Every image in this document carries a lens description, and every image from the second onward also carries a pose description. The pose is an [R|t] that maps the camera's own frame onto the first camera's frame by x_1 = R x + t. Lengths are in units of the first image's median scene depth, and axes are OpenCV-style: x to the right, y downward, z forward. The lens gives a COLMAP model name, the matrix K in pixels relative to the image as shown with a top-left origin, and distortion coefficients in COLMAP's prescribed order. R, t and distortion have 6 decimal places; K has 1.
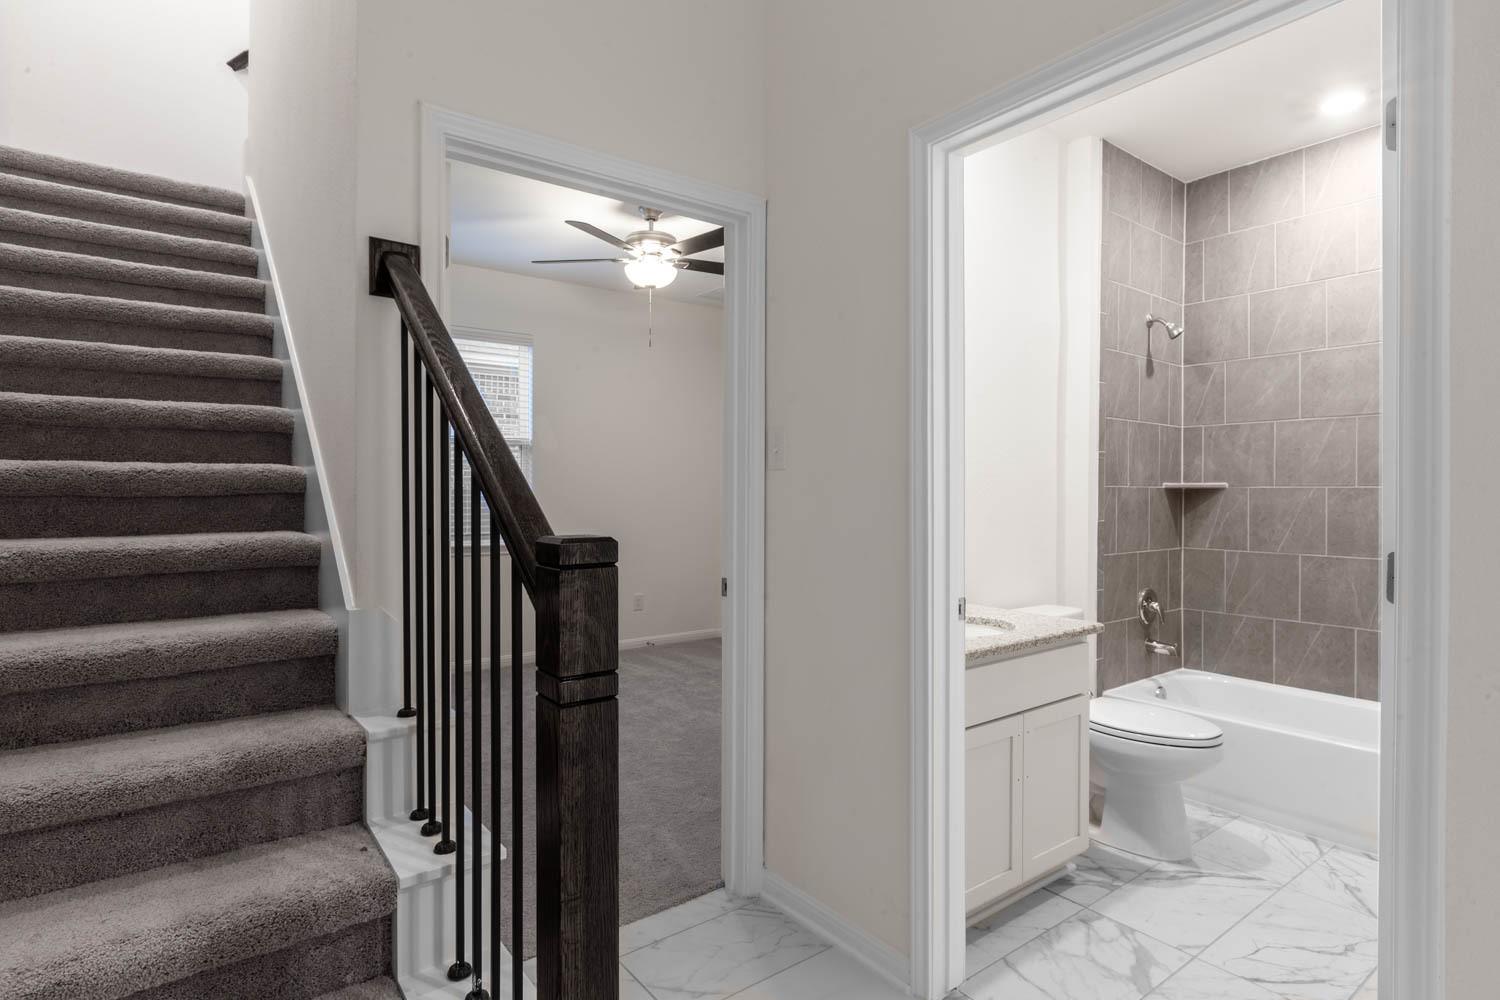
lens RADIAL K [[800.8, 0, 752.1], [0, 800.8, 497.1], [0, 0, 1]] dist [-0.002061, 0.000655]
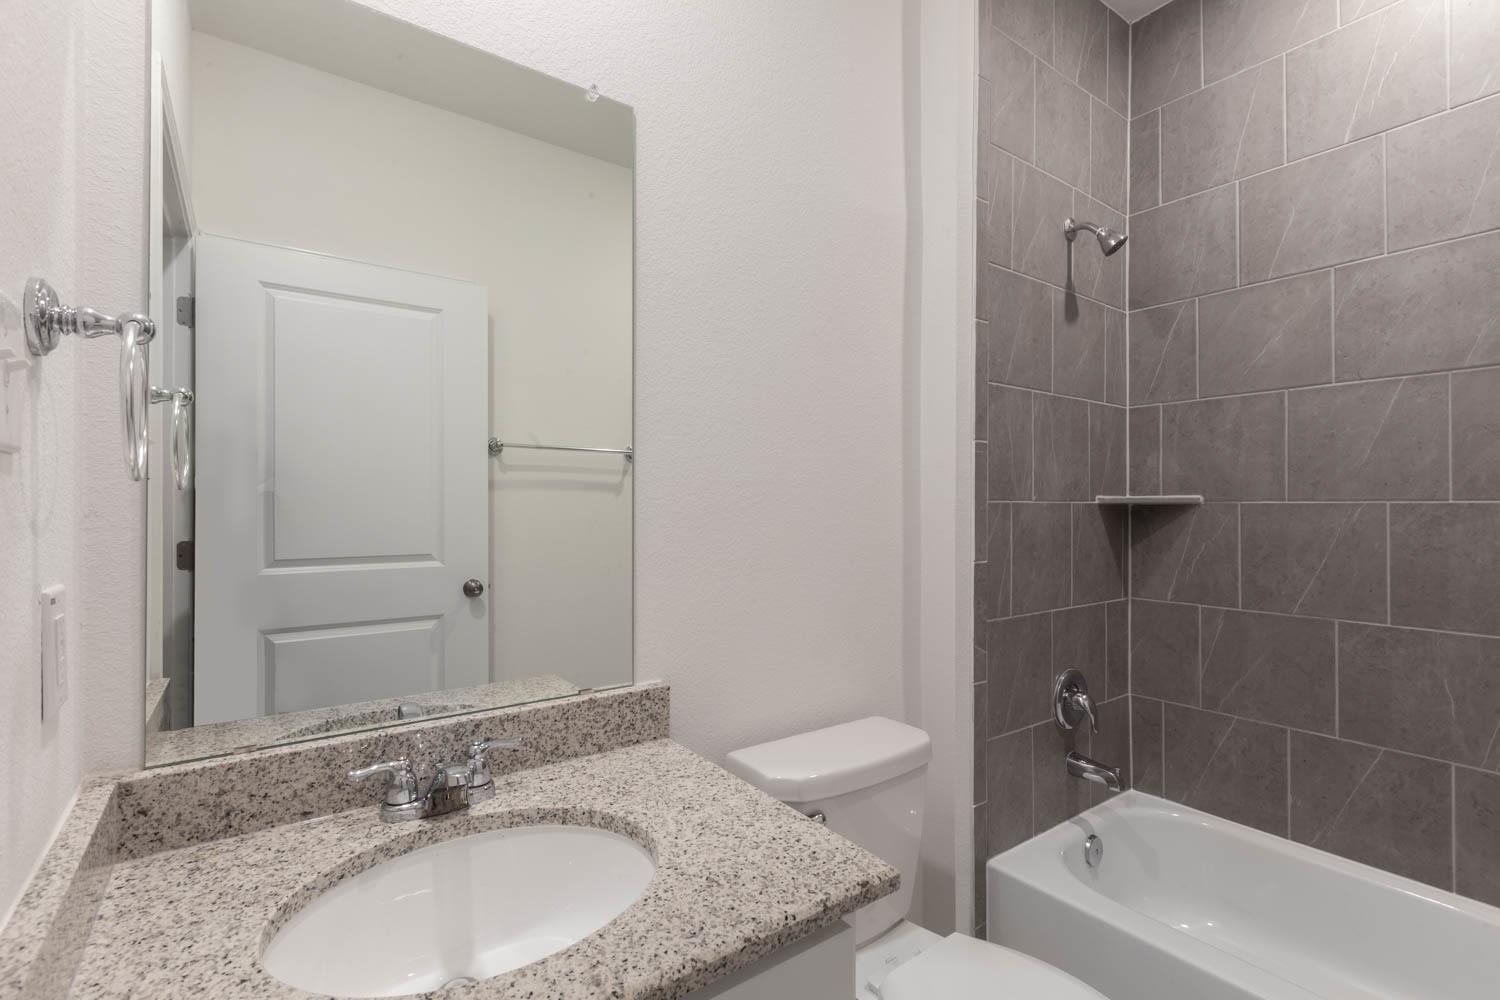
lens RADIAL K [[684.3, 0, 747.7], [0, 684.3, 502.3], [0, 0, 1]] dist [0.004353, -0.000591]
pose [[0.999536, -0.002503, -0.030351, 0.268651], [0.002180, 0.999941, -0.010679, -0.007708], [0.030376, 0.010608, 0.999482, 0.476799]]
